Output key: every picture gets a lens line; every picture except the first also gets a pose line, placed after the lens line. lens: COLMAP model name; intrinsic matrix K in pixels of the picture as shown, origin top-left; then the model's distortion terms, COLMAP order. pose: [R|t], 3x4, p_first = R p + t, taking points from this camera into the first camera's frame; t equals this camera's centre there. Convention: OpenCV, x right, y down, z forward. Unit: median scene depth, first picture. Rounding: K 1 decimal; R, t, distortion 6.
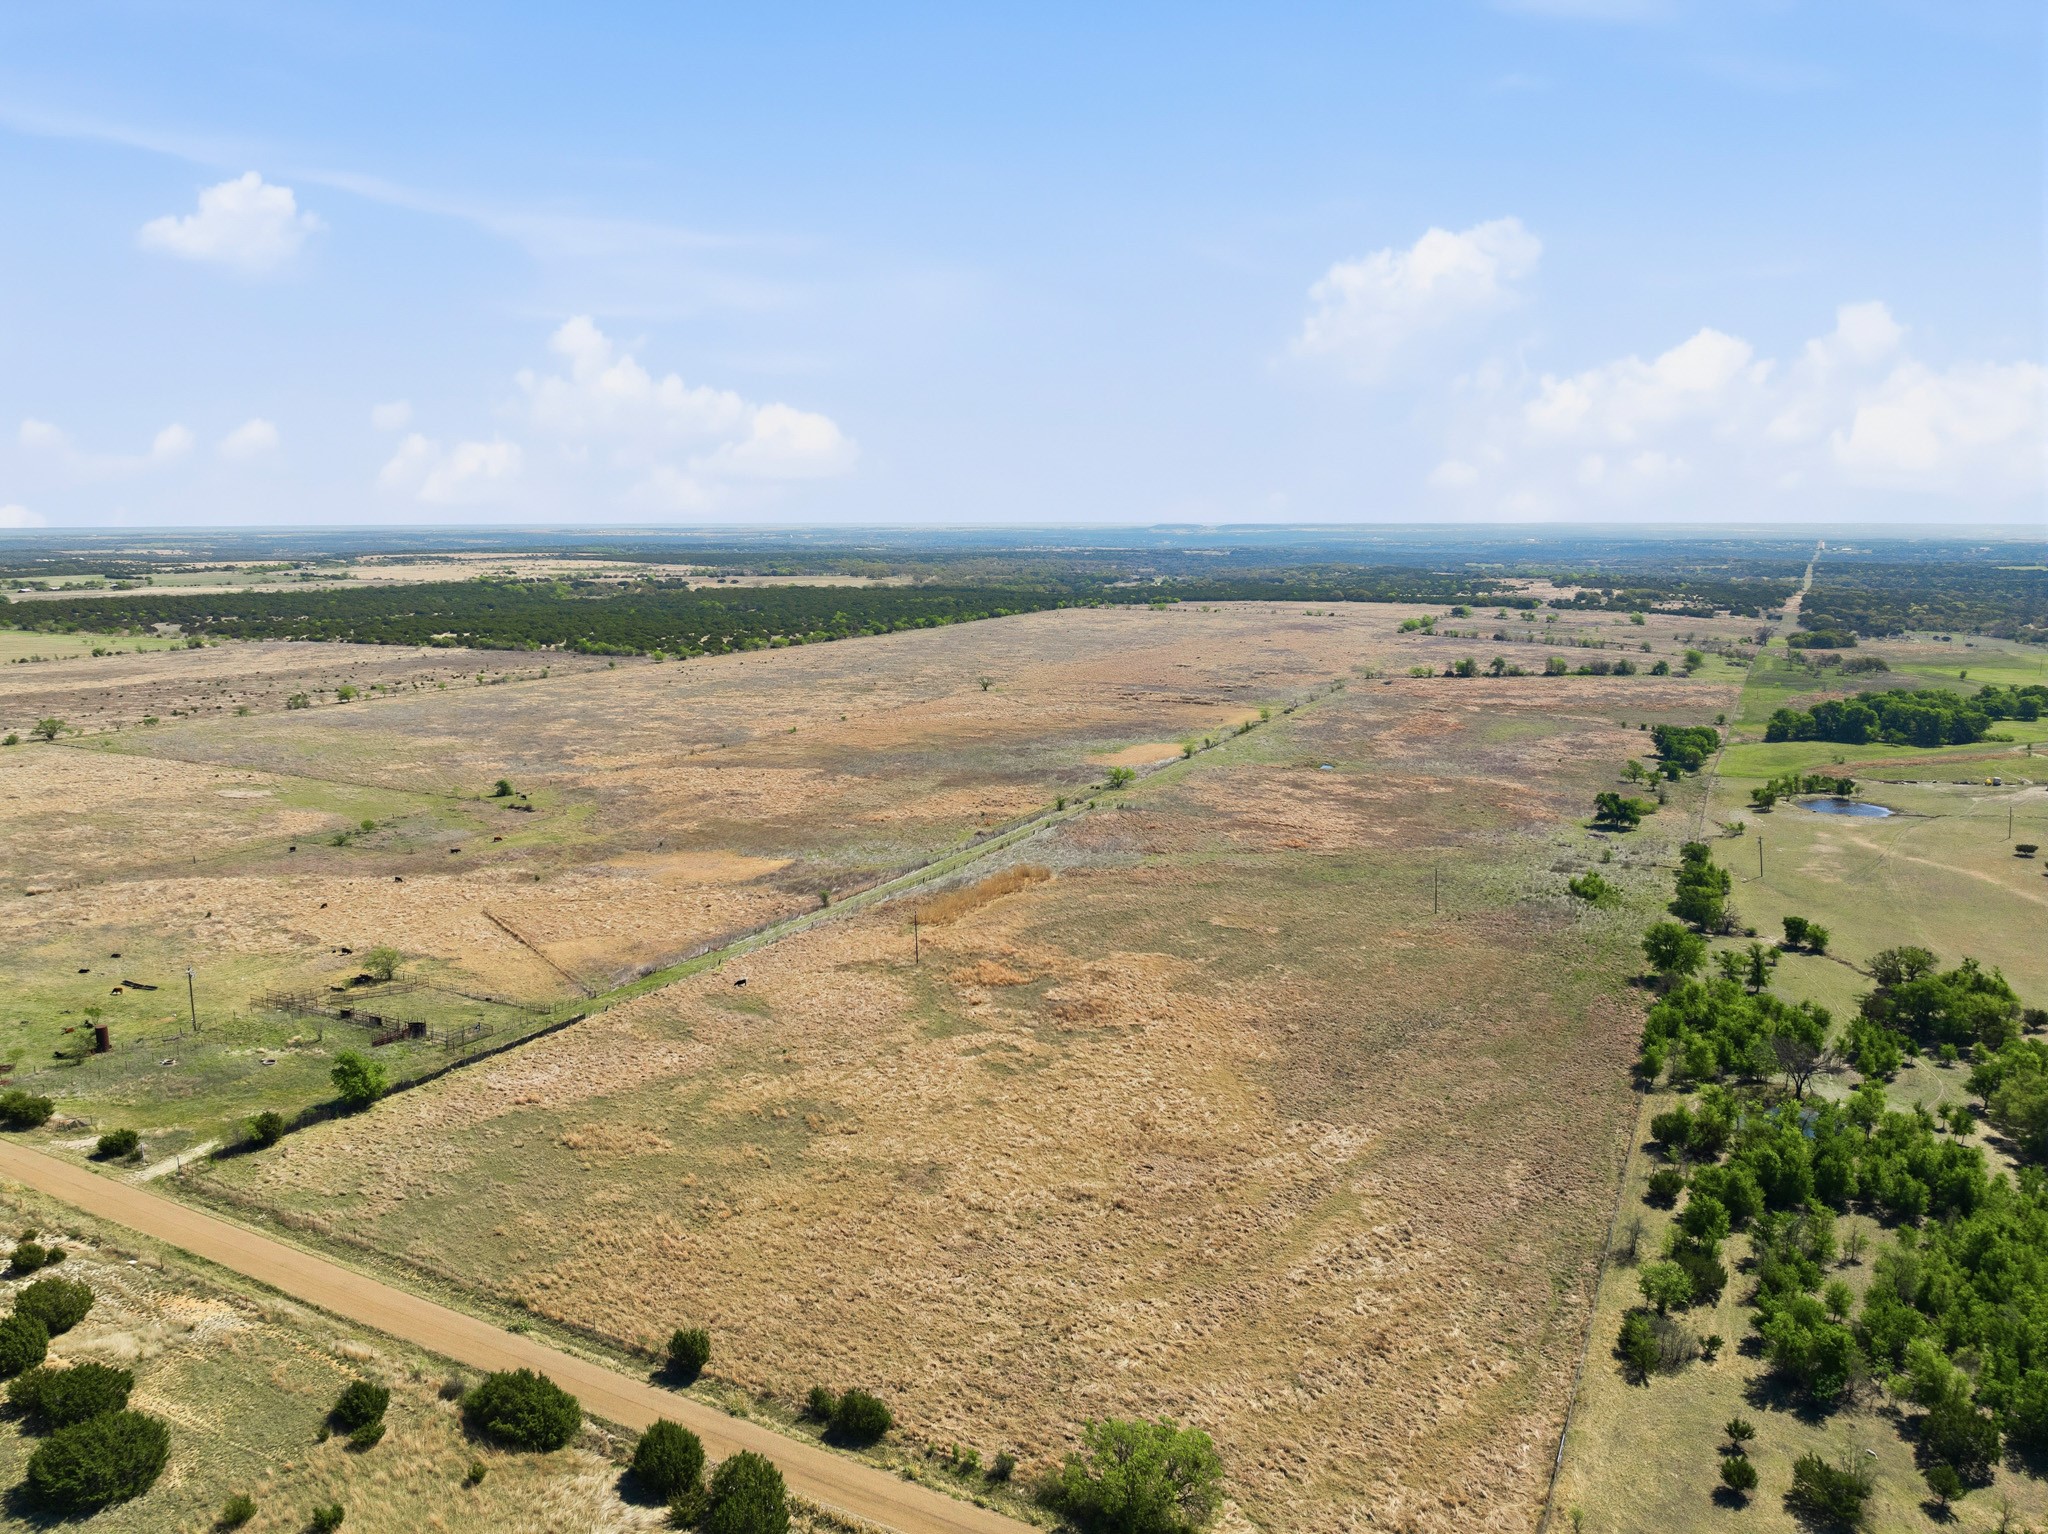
lens RADIAL K [[1441.8, 0, 1025.8], [0, 1441.8, 759.7], [0, 0, 1]] dist [-0.041951, 0.009198]
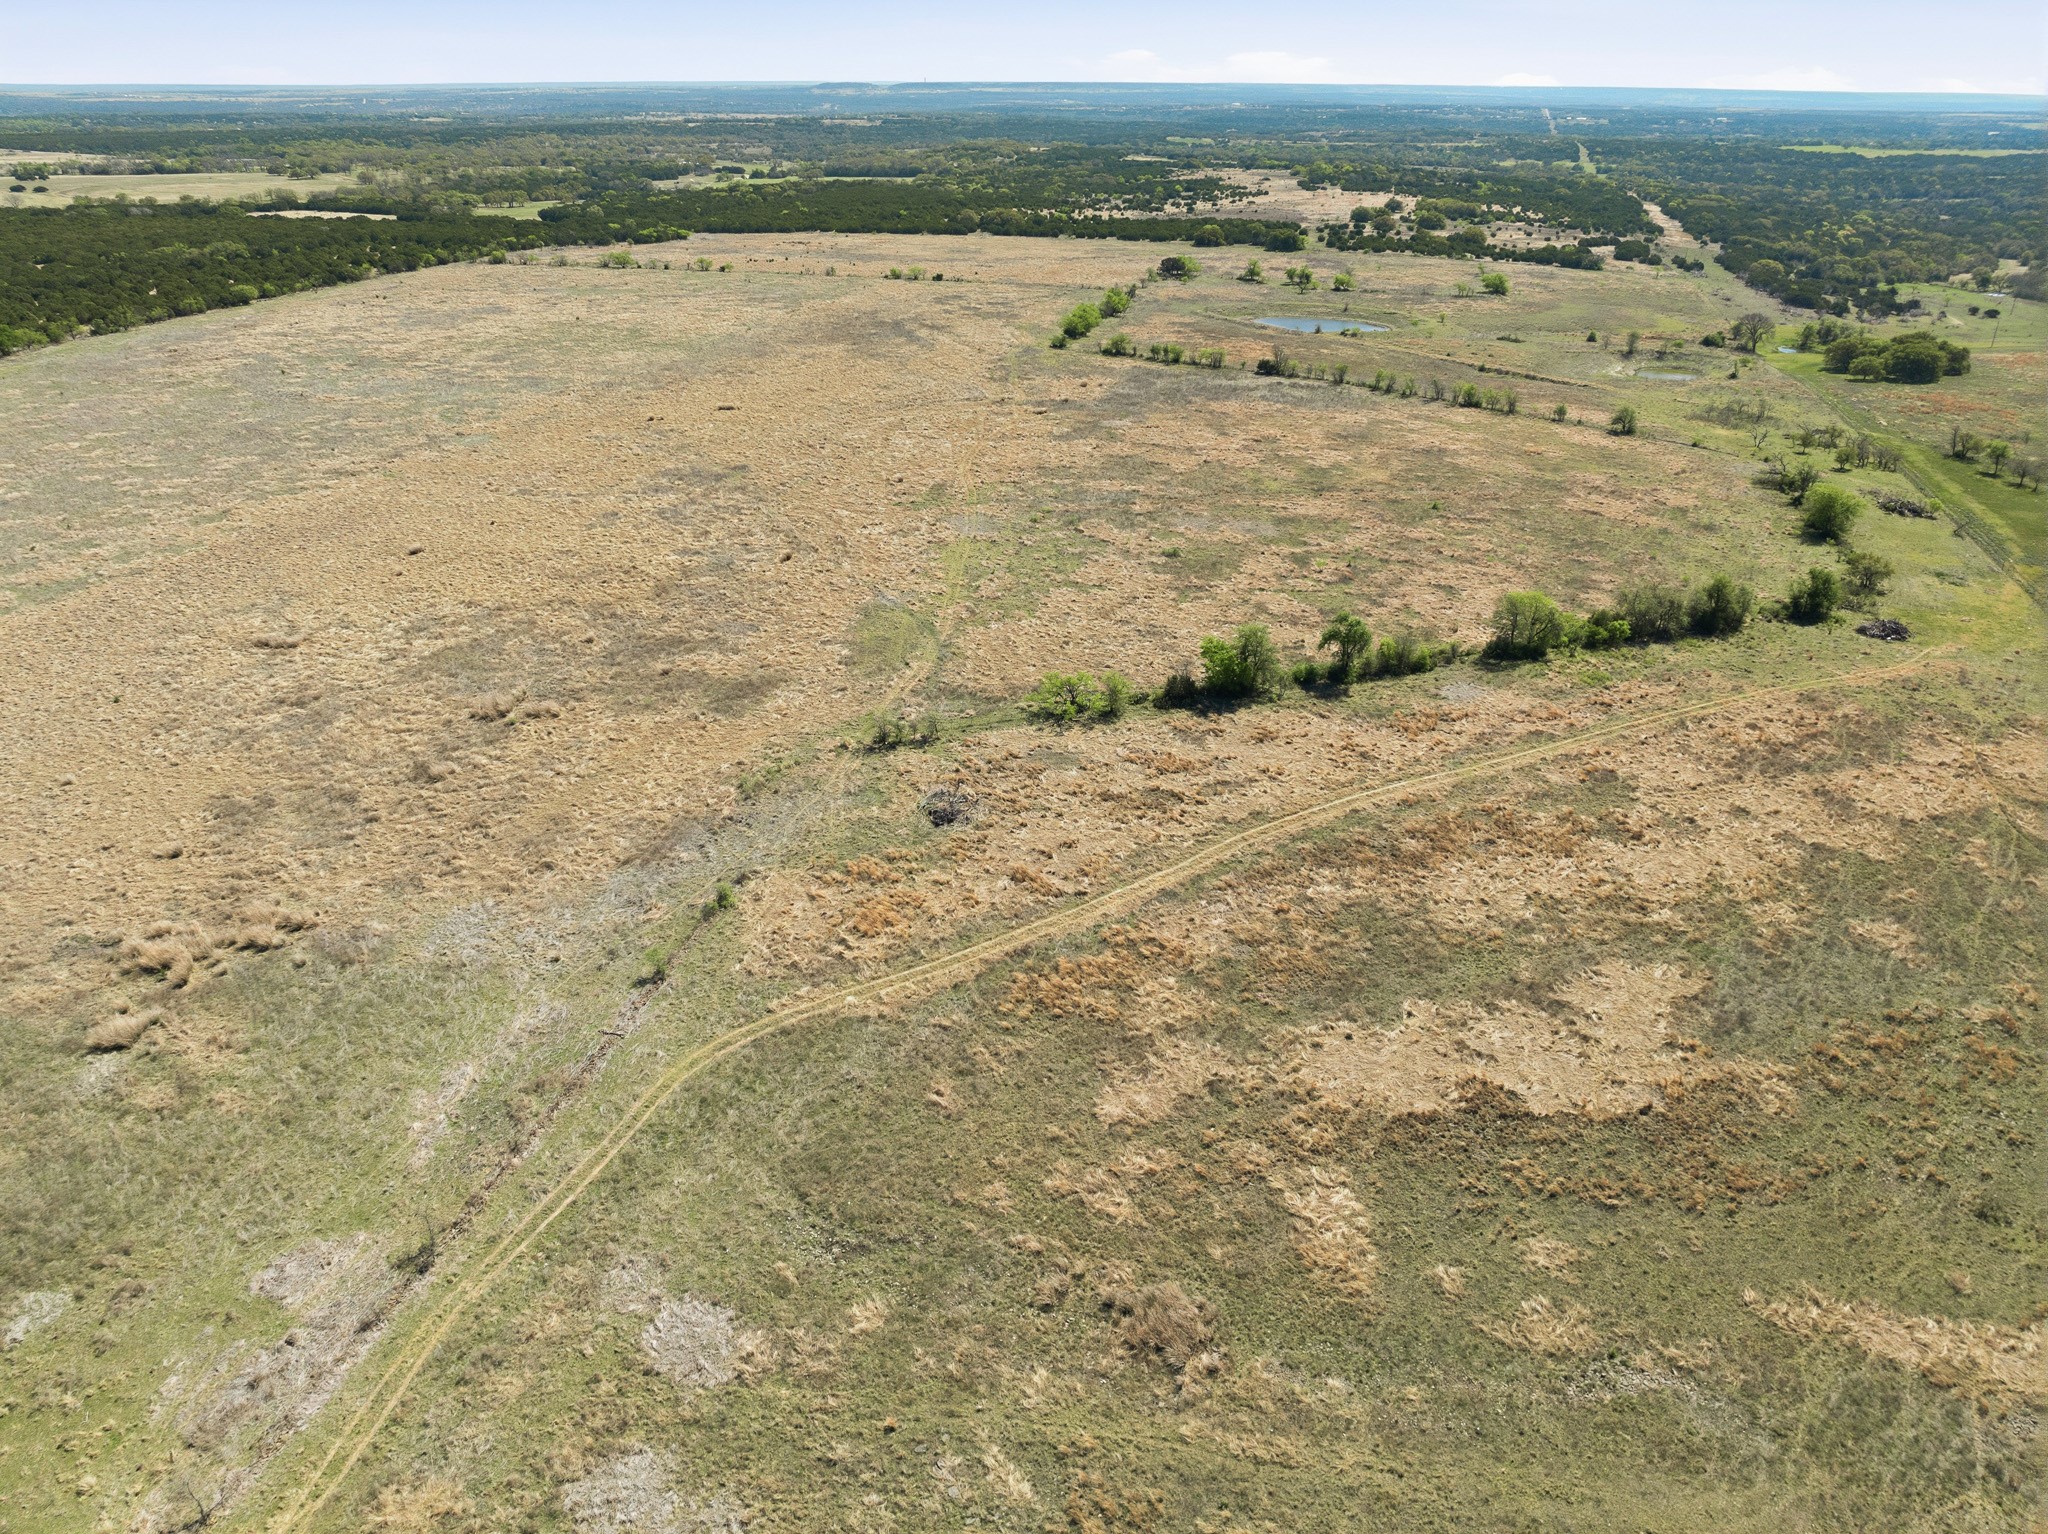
lens RADIAL K [[1445.9, 0, 1028.1], [0, 1445.9, 739.7], [0, 0, 1]] dist [-0.042983, 0.006716]
pose [[0.978414, -0.079718, 0.190657, 0.457726], [0.026406, 0.963265, 0.267250, -0.270815], [-0.204958, -0.256447, 0.944578, 1.598956]]
